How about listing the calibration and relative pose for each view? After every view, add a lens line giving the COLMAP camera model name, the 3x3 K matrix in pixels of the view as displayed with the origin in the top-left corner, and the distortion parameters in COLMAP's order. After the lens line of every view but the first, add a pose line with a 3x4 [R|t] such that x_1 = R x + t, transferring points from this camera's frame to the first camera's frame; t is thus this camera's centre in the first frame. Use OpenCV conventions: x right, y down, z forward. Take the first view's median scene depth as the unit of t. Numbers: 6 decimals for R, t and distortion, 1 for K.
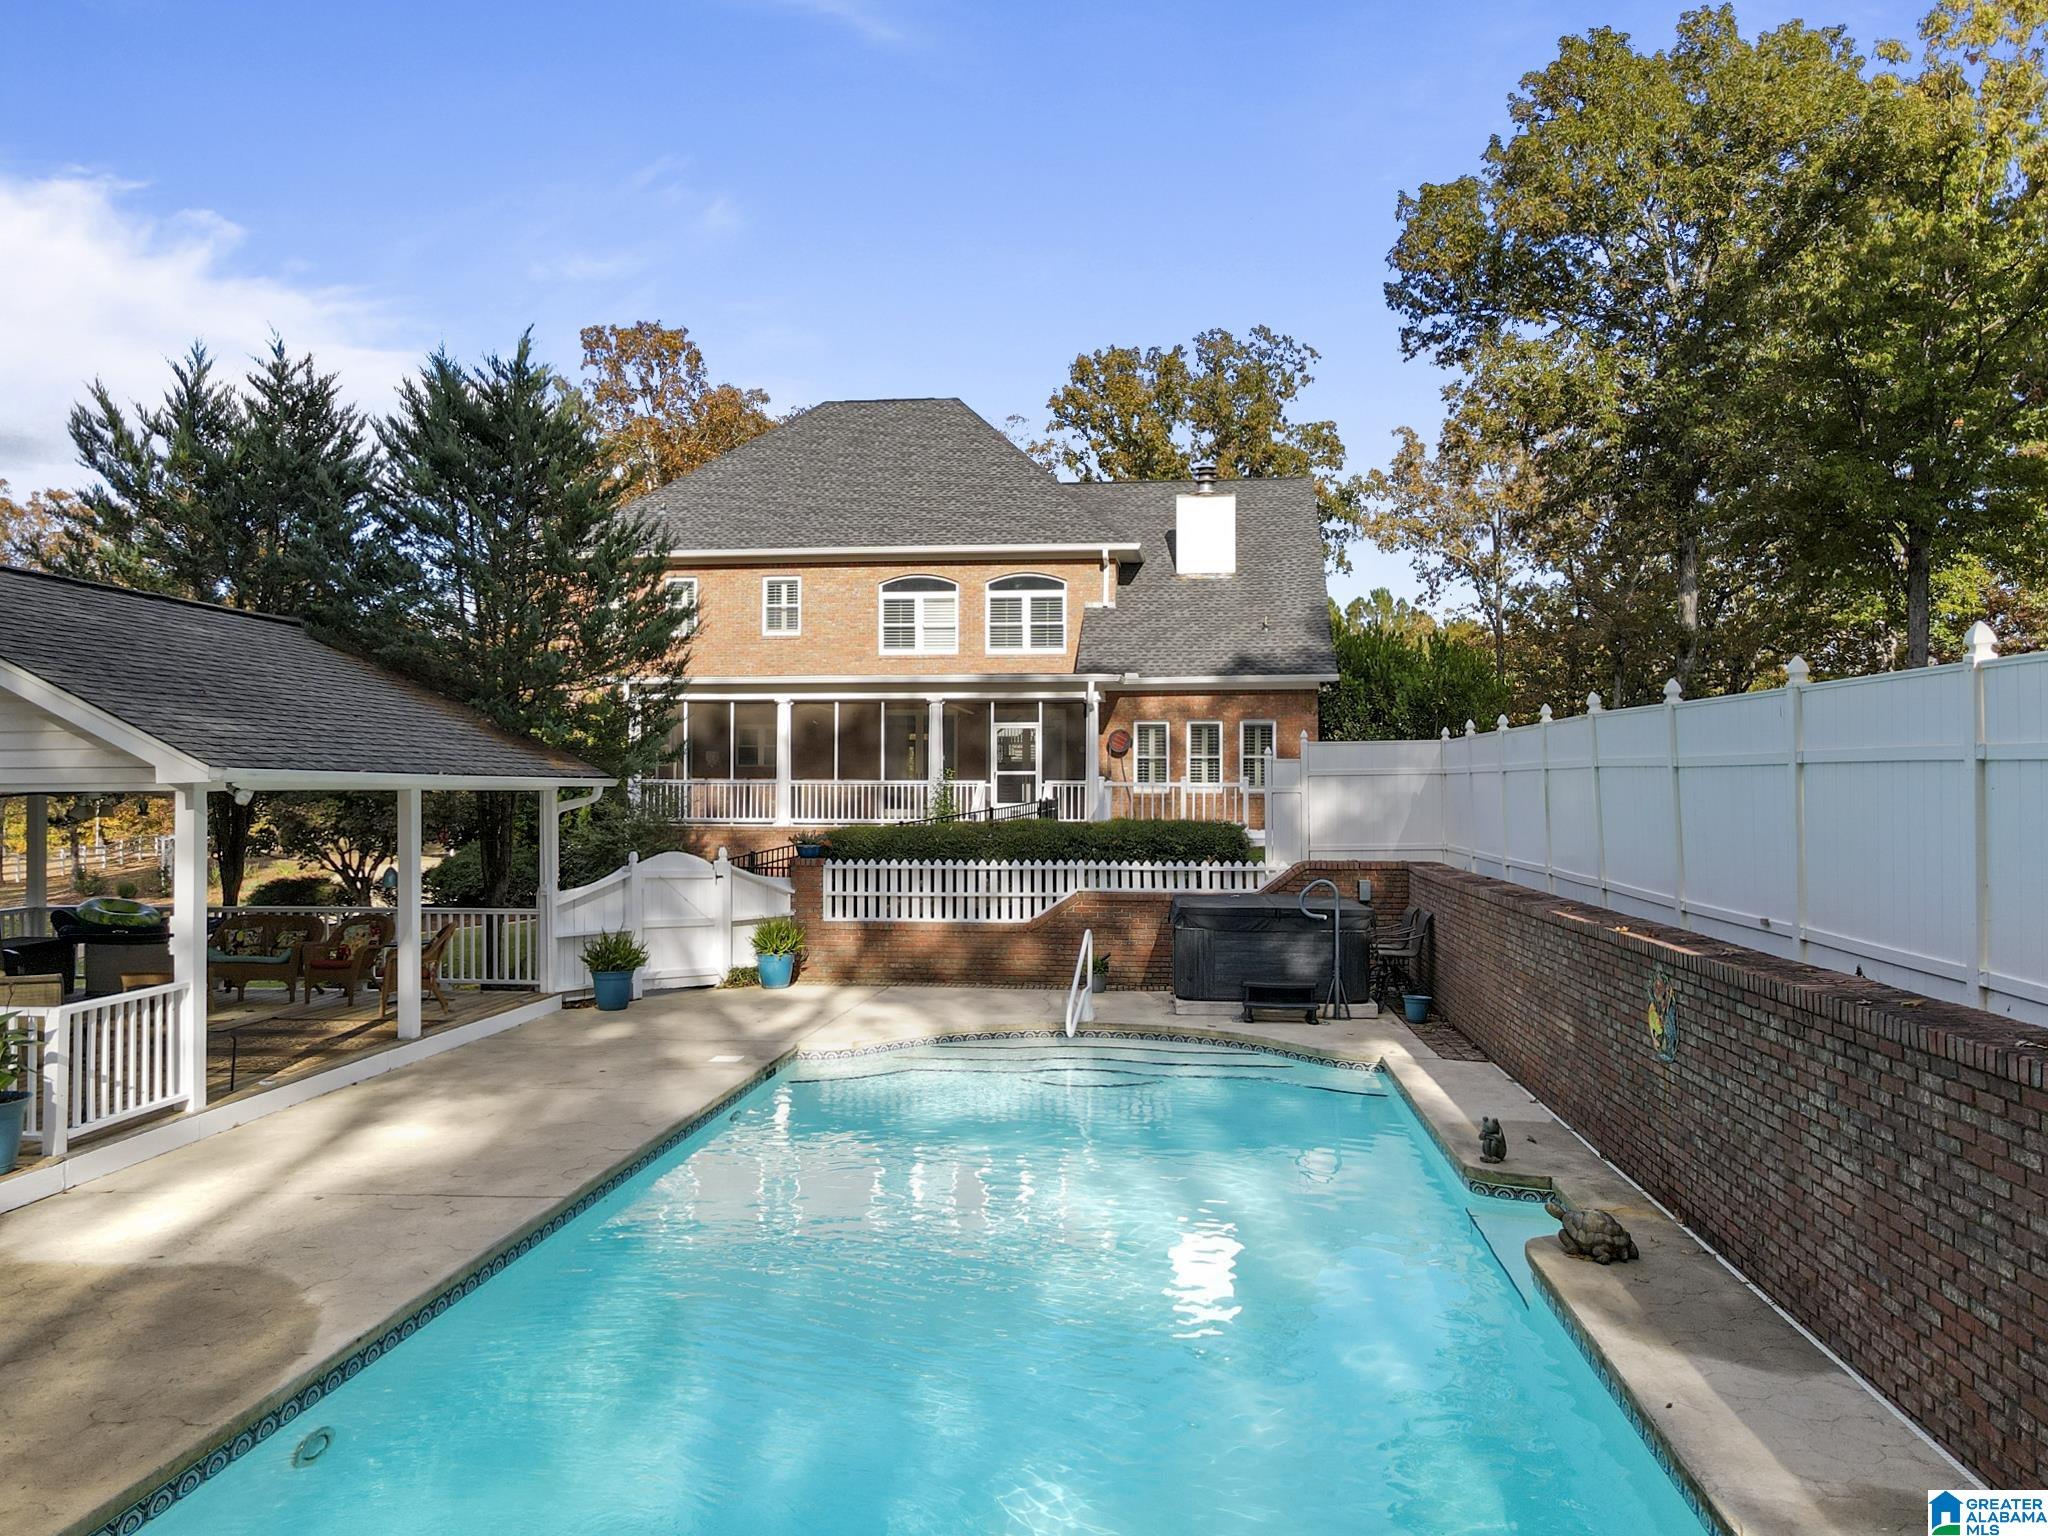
lens RADIAL K [[1509.0, 0, 1024.0], [0, 1509.0, 768.0], [0, 0, 1]] dist [-0.001220, -0.000491]
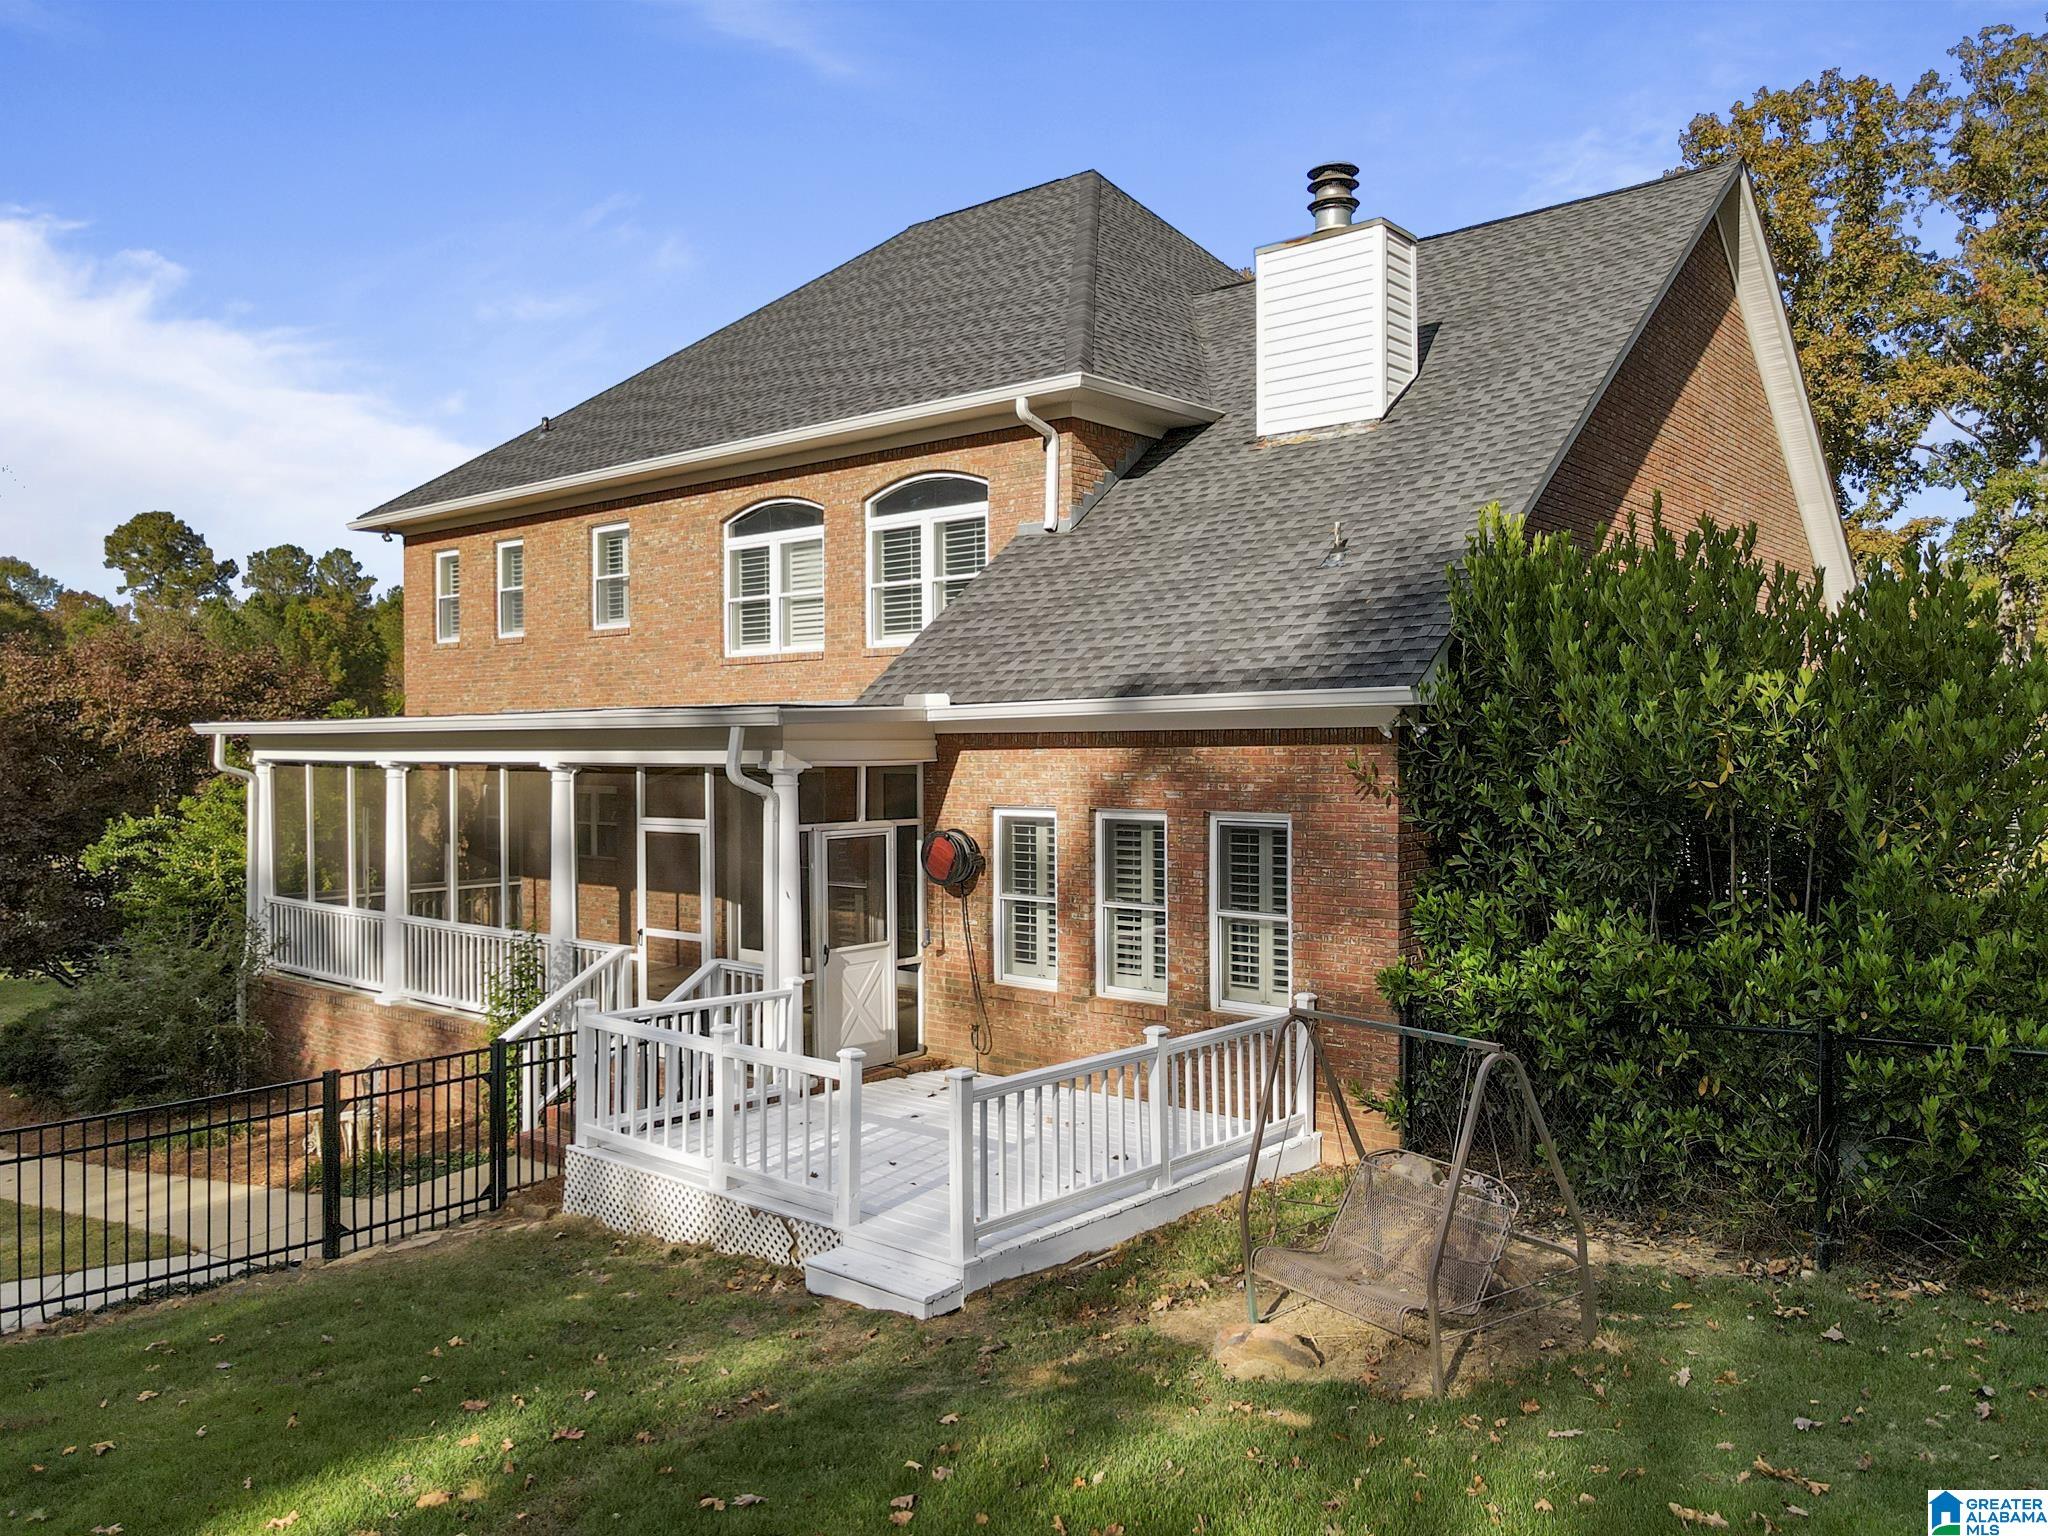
lens RADIAL K [[1484.1, 0, 1024.0], [0, 1484.1, 768.0], [0, 0, 1]] dist [-0.003336, 0.034918]
pose [[0.836872, 0.003197, -0.547390, 0.283434], [0.013808, 0.999541, 0.026948, -0.049524], [0.547225, -0.030110, 0.836444, 0.633127]]
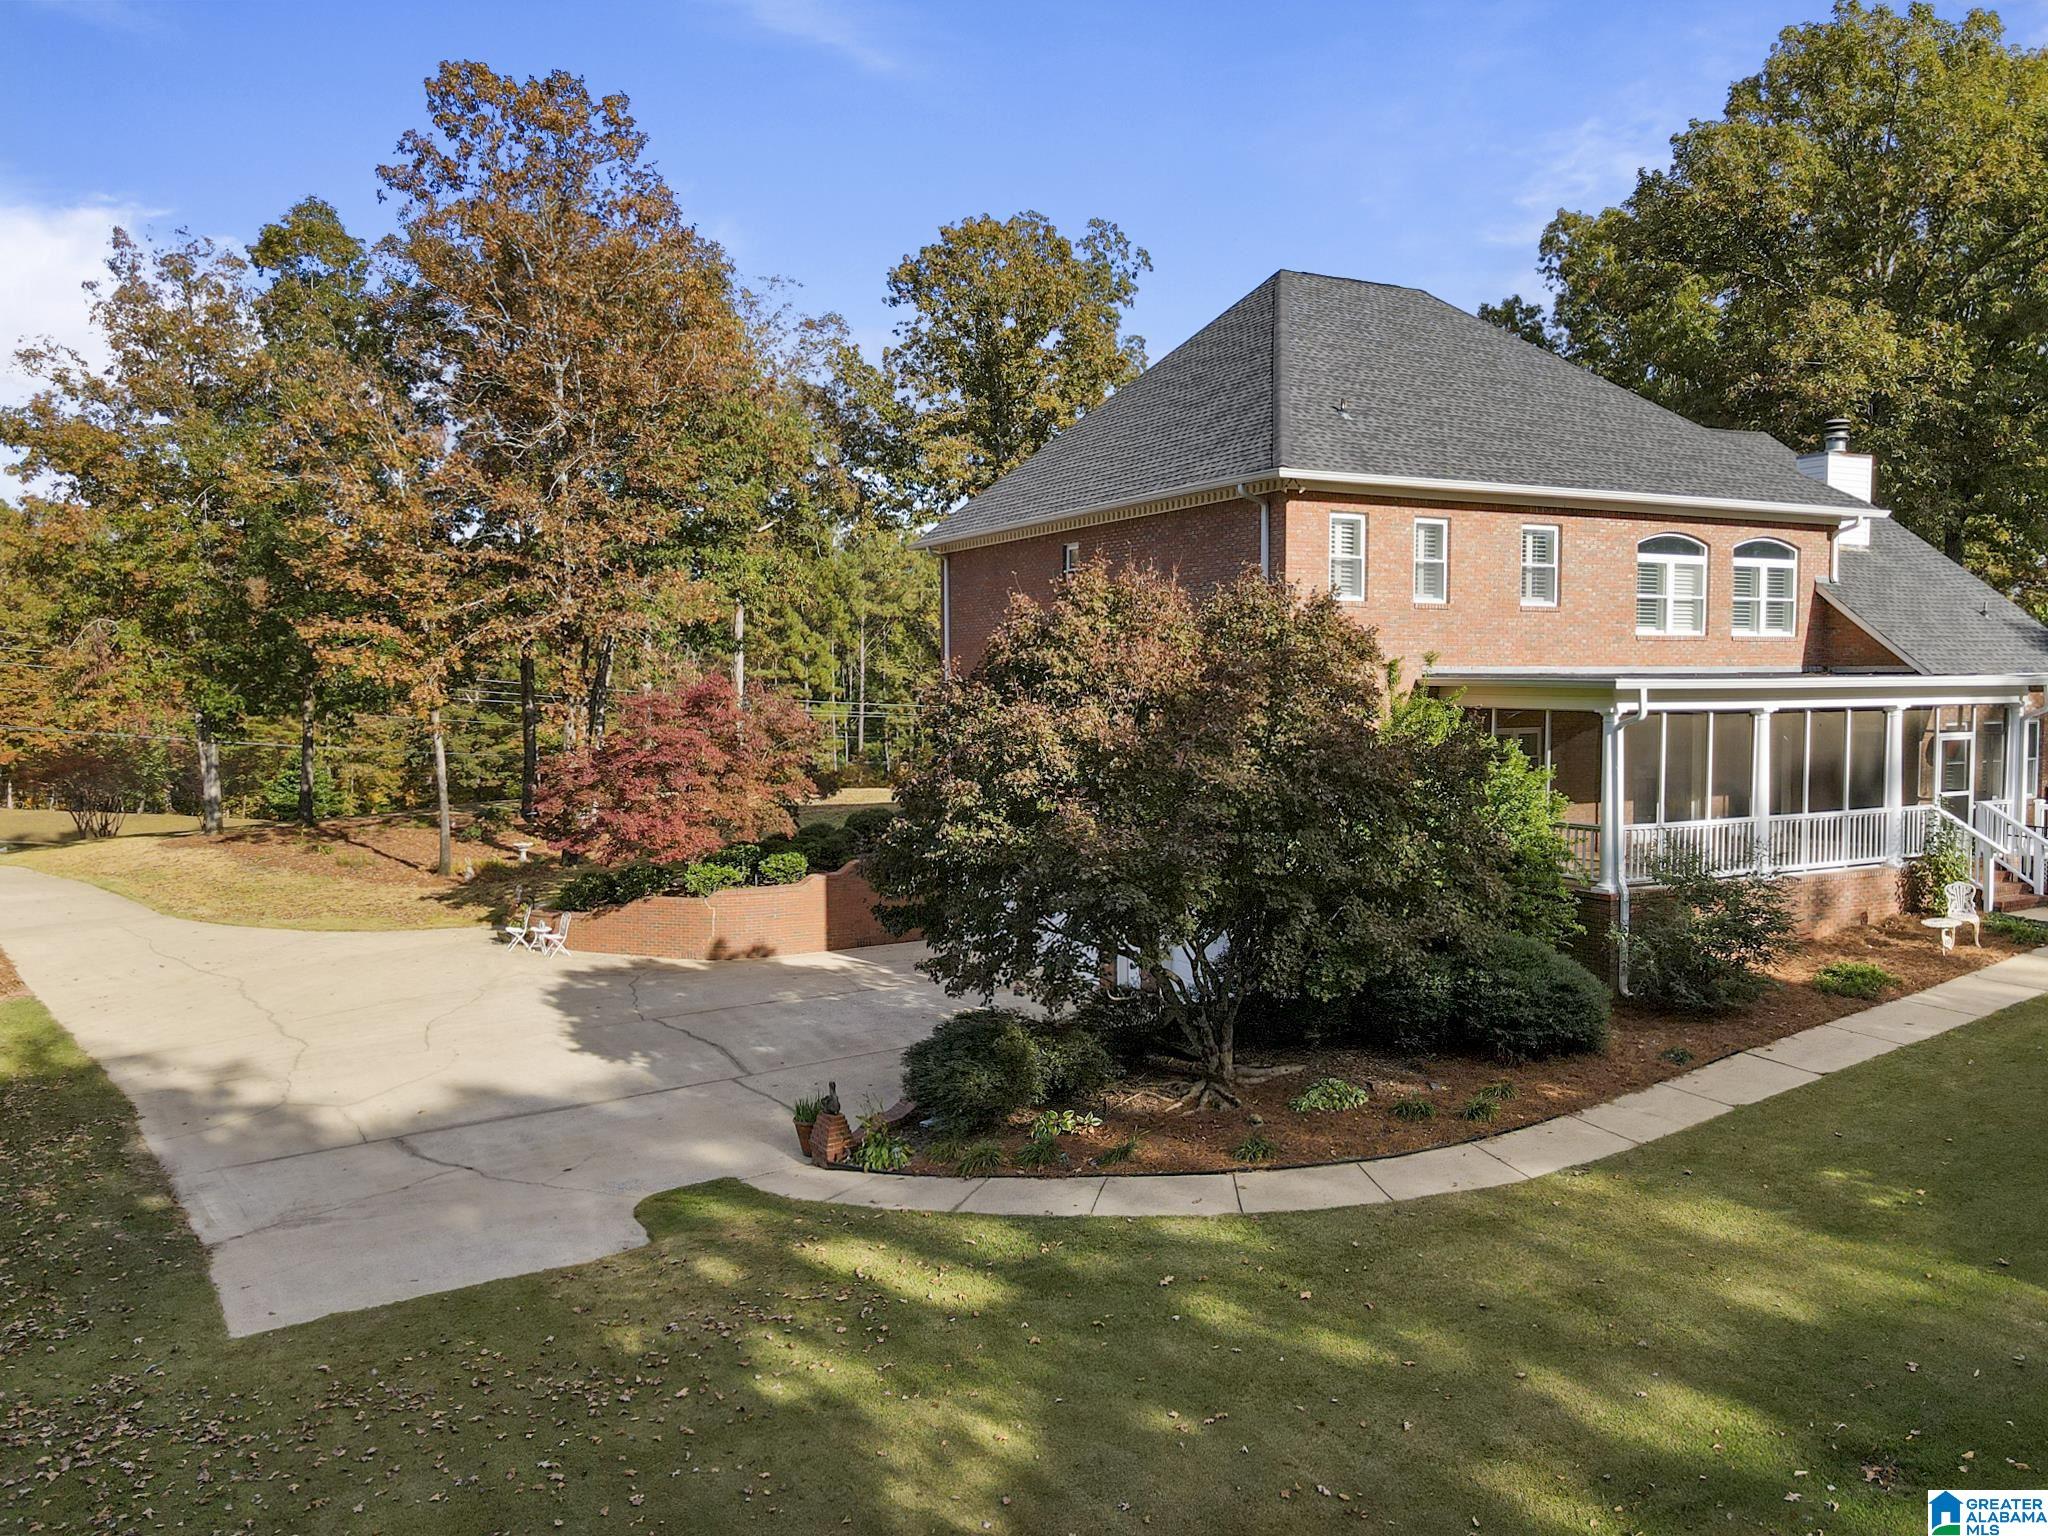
lens RADIAL K [[1522.4, 0, 1024.0], [0, 1522.4, 768.0], [0, 0, 1]] dist [0.032814, 0.004938]
pose [[0.828068, -0.038359, 0.559314, -0.812516], [-0.001845, 0.997465, 0.071139, -0.063310], [-0.560625, -0.059940, 0.825898, 0.534183]]
